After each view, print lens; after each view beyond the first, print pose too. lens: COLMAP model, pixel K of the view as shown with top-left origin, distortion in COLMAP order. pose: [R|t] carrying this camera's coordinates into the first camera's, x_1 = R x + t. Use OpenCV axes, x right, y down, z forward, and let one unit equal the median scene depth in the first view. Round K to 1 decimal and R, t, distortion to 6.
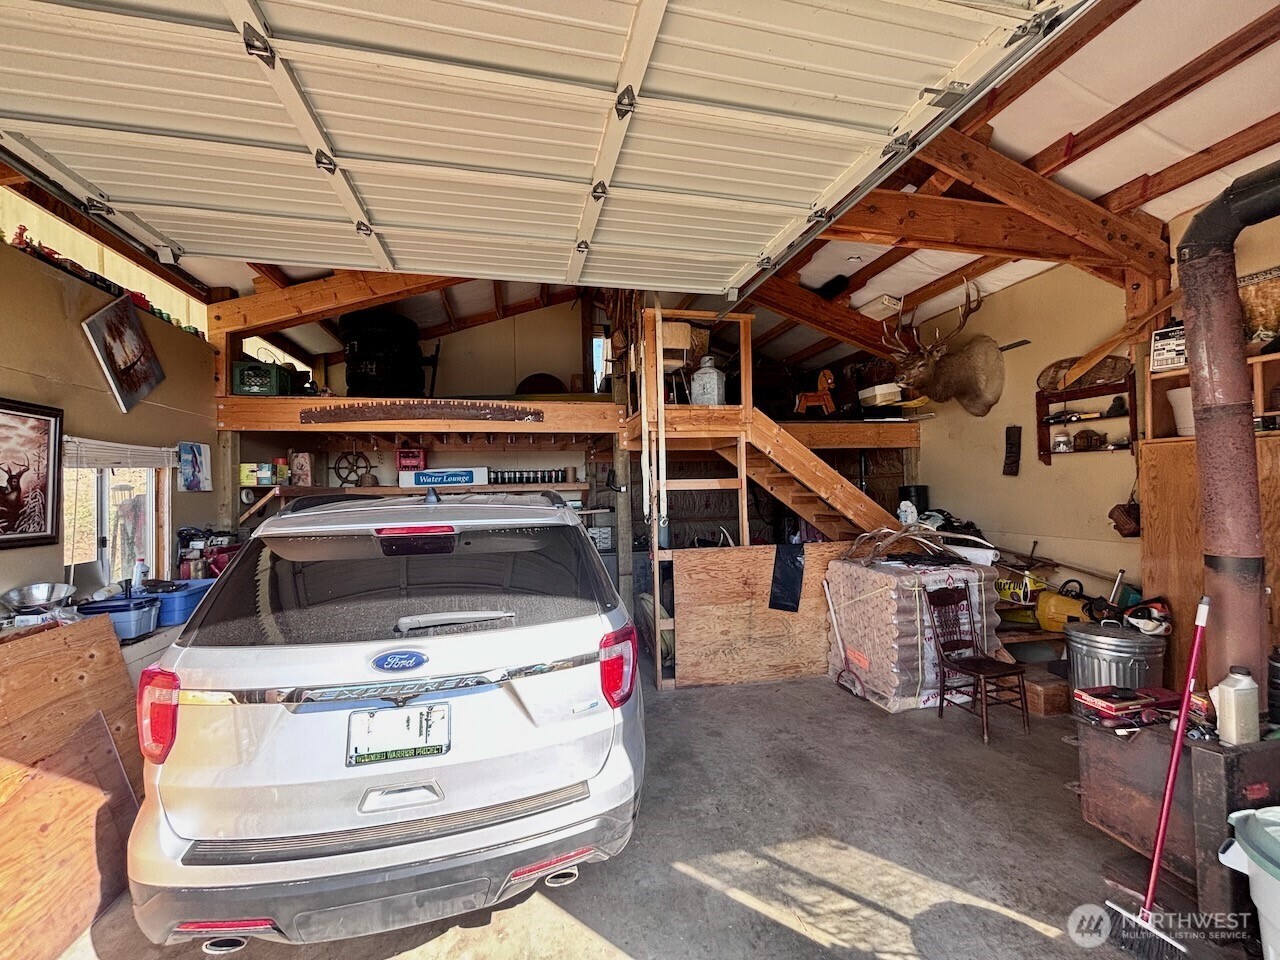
lens RADIAL K [[520.7, 0, 640.0], [0, 520.7, 480.0], [0, 0, 1]] dist [-0.002268, -0.000183]
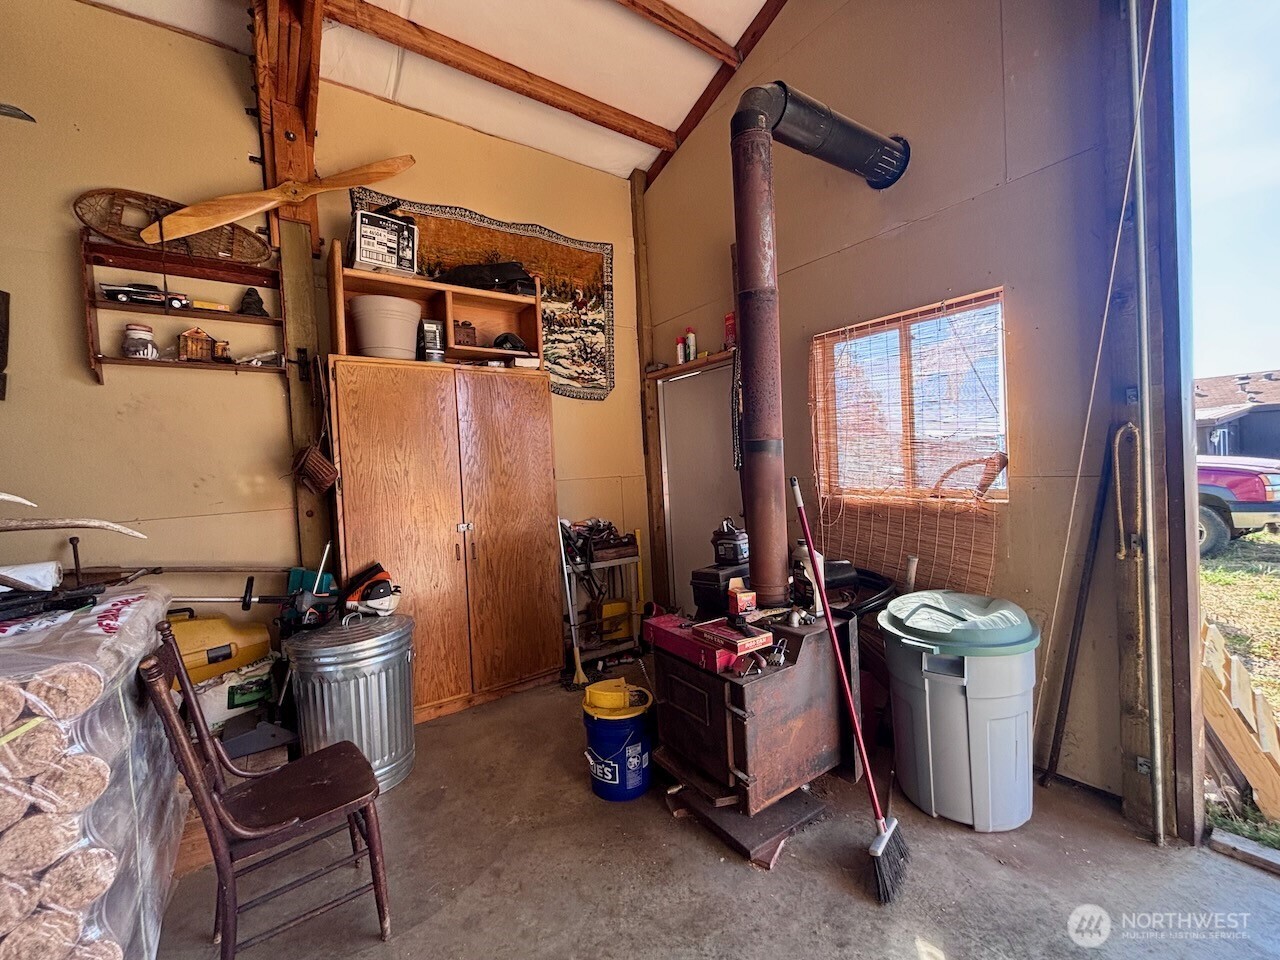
lens RADIAL K [[520.7, 0, 640.0], [0, 520.7, 480.0], [0, 0, 1]] dist [-0.002268, -0.000183]
pose [[-0.338153, 0.026074, 0.940730, 0.141050], [0.041935, 0.999041, -0.012616, 0.108947], [-0.940156, 0.035183, -0.338922, 0.765044]]
